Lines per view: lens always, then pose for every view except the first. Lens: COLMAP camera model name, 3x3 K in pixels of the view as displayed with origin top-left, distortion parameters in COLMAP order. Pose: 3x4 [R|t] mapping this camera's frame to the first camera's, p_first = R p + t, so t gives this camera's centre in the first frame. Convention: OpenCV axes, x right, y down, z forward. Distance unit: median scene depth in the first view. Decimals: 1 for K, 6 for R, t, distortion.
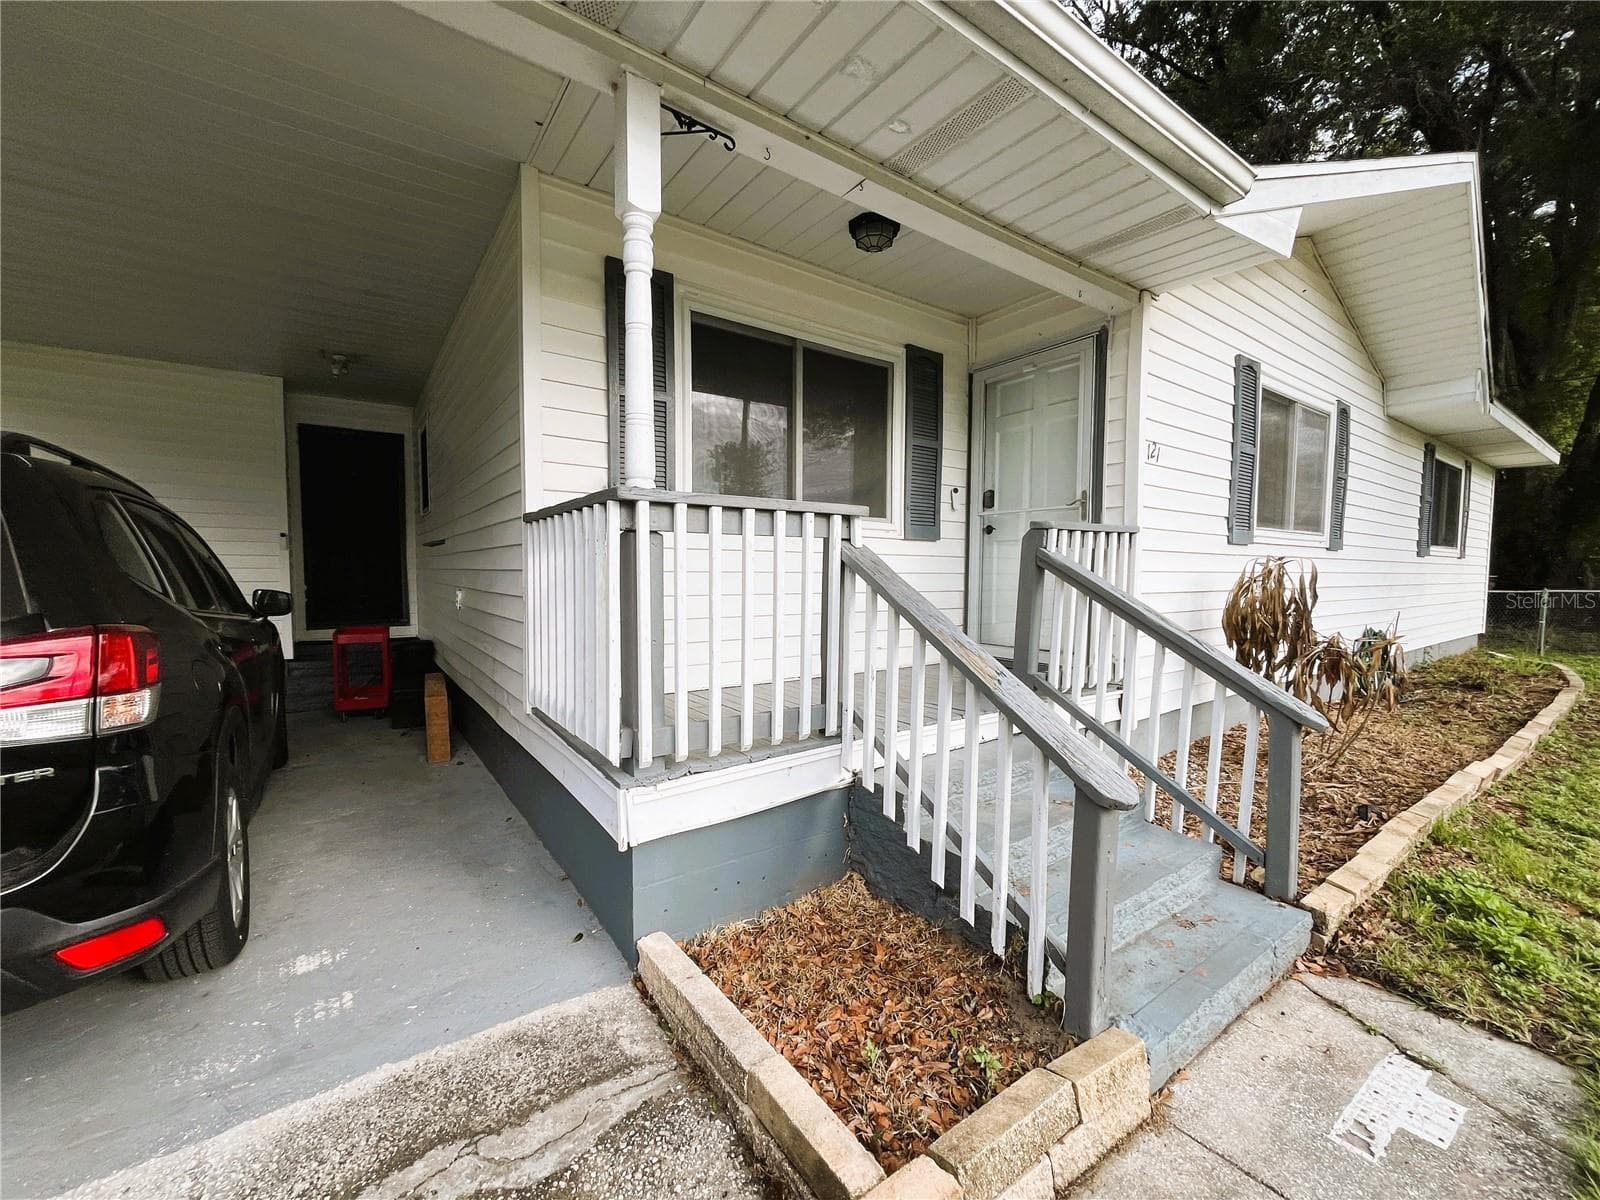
lens RADIAL K [[646.5, 0, 796.7], [0, 646.5, 604.8], [0, 0, 1]] dist [-0.000248, 0.000016]
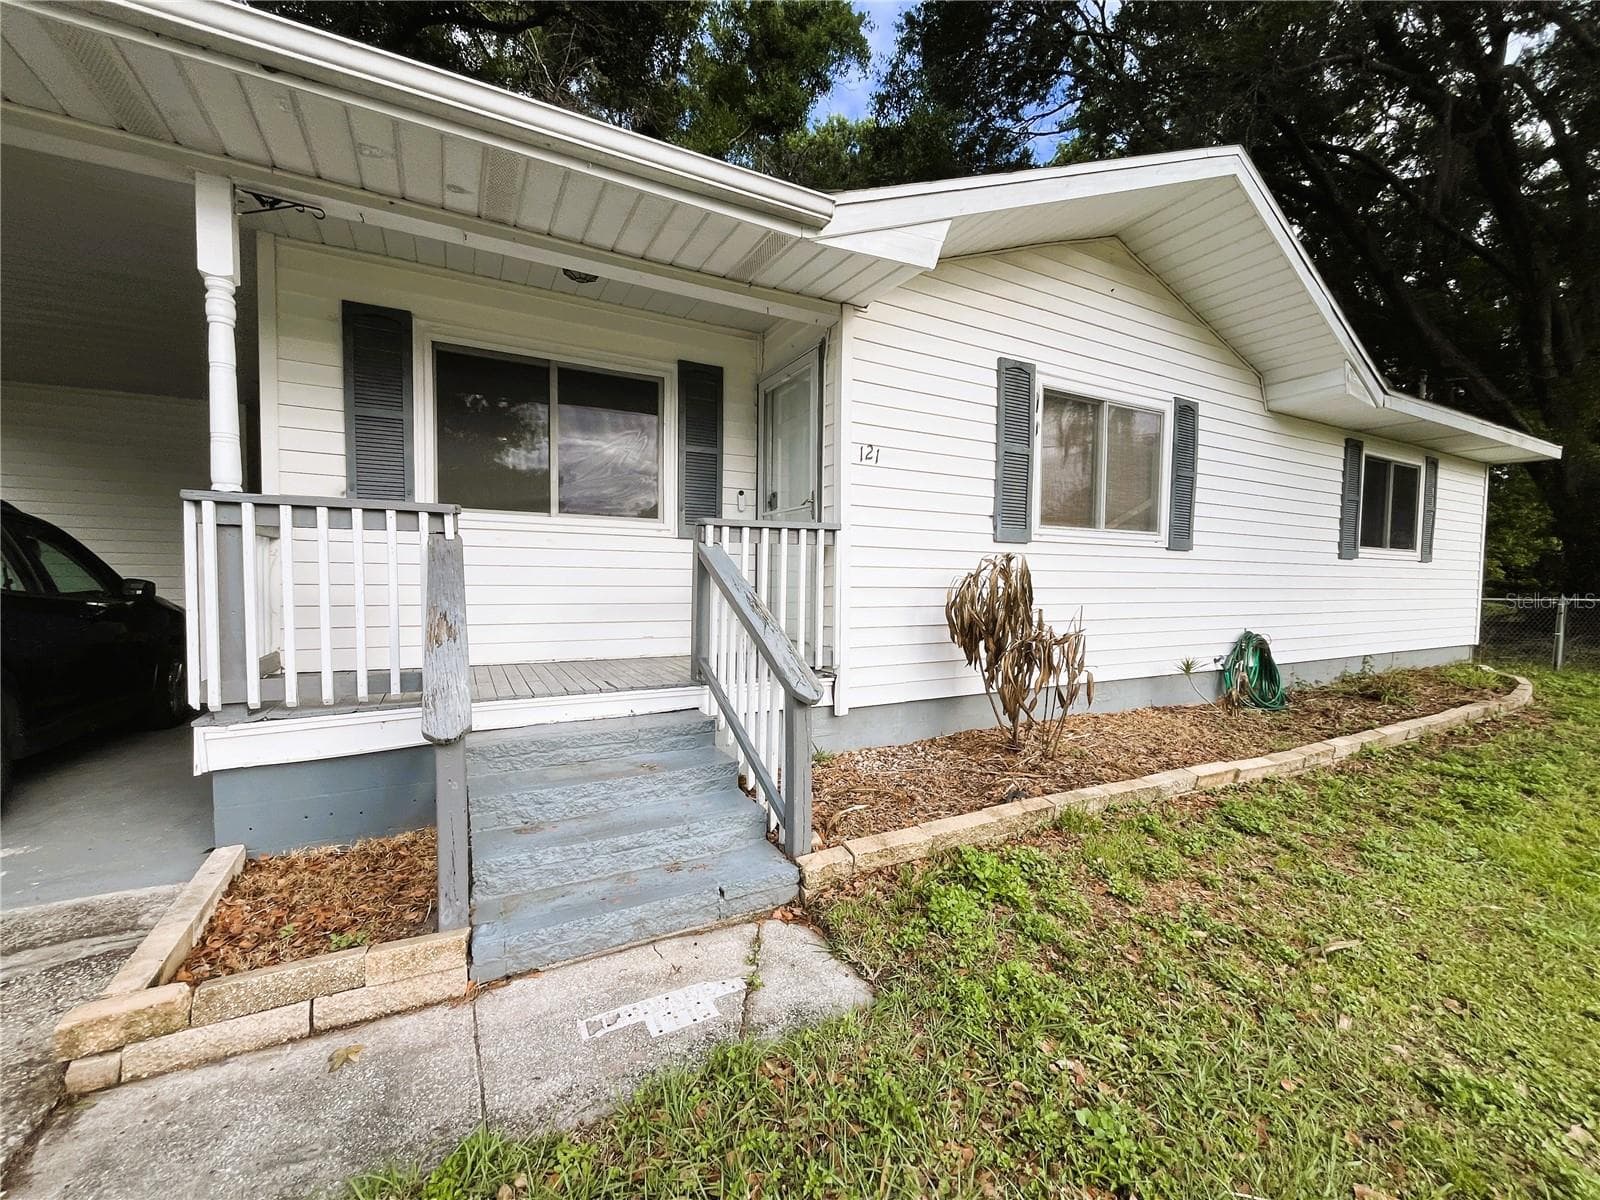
lens RADIAL K [[647.4, 0, 798.2], [0, 647.4, 606.8], [0, 0, 1]] dist [-0.001181, 0.000077]
pose [[0.992027, 0.011154, -0.125535, 0.512916], [-0.012180, 0.999898, -0.007406, 0.020453], [0.125439, 0.008876, 0.992062, -0.057121]]
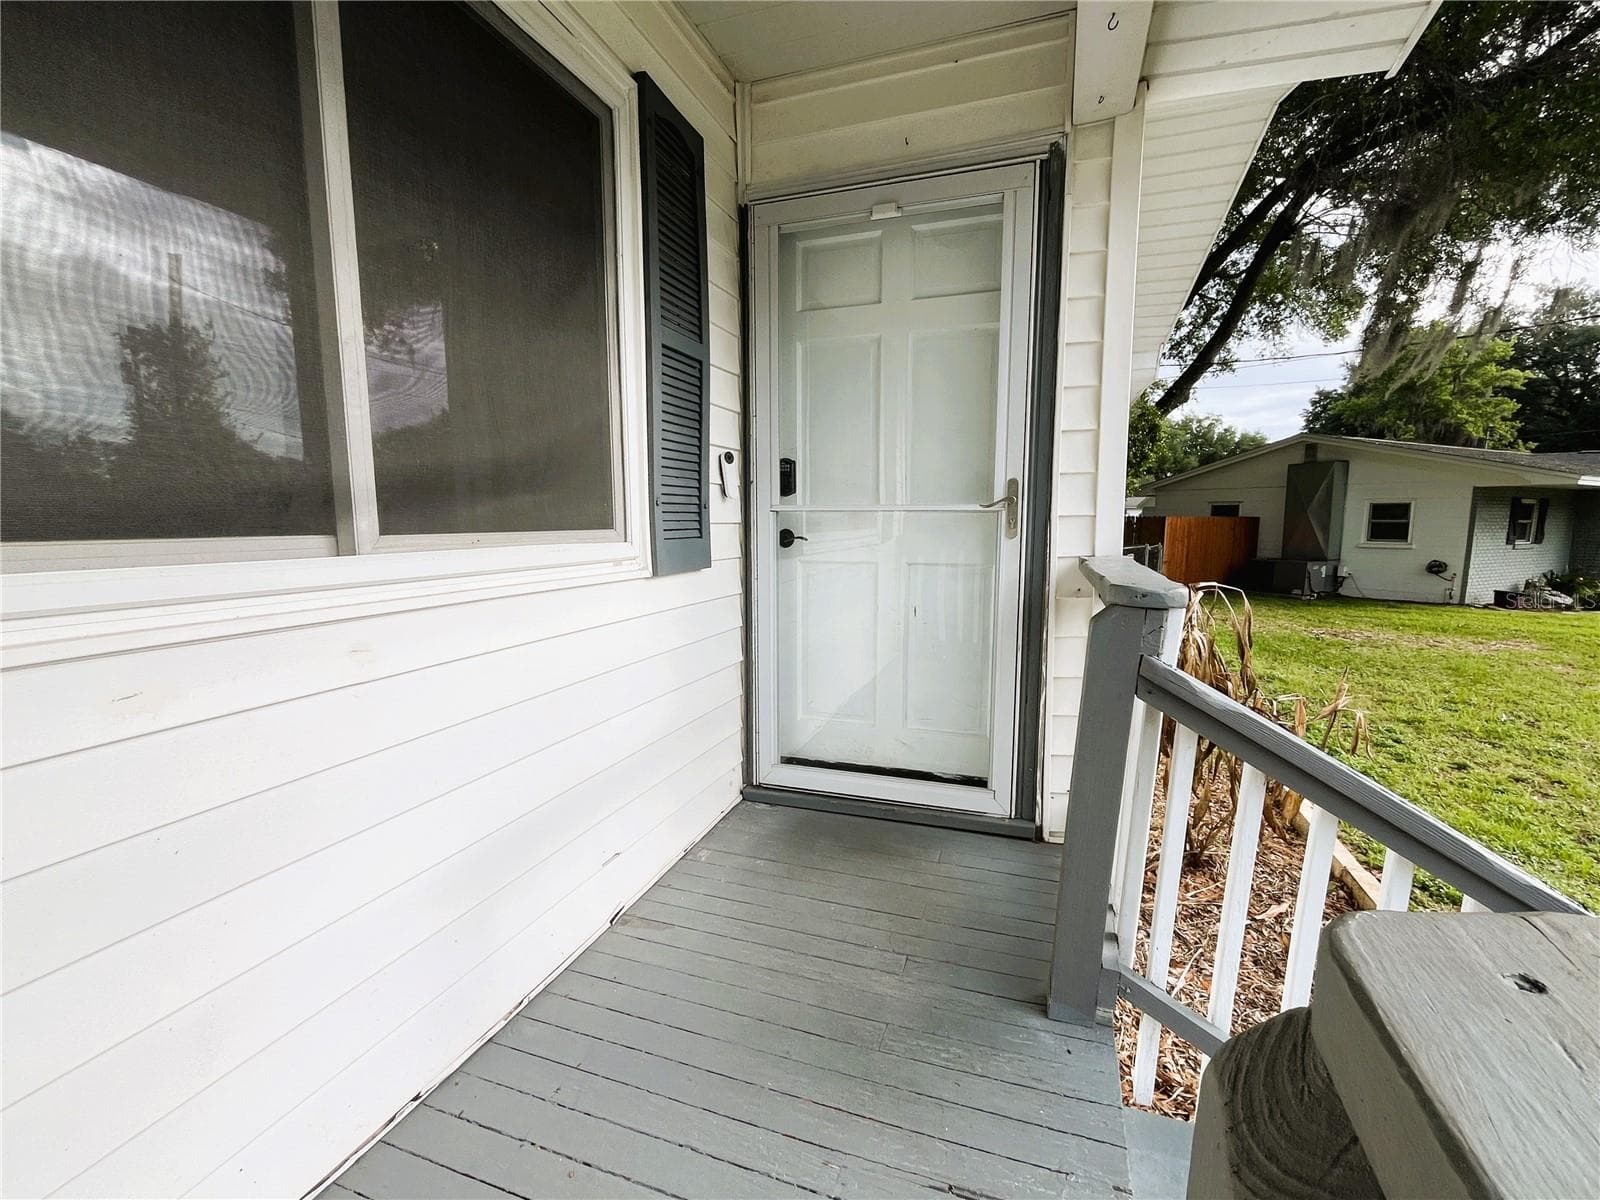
lens RADIAL K [[724.6, 0, 800.0], [0, 724.6, 600.0], [0, 0, 1]] dist [0.000892, 0.000066]
pose [[0.818704, -0.071636, 0.569730, -0.019446], [0.031422, 0.996290, 0.080117, -0.122949], [-0.573356, -0.047690, 0.817917, 0.577958]]
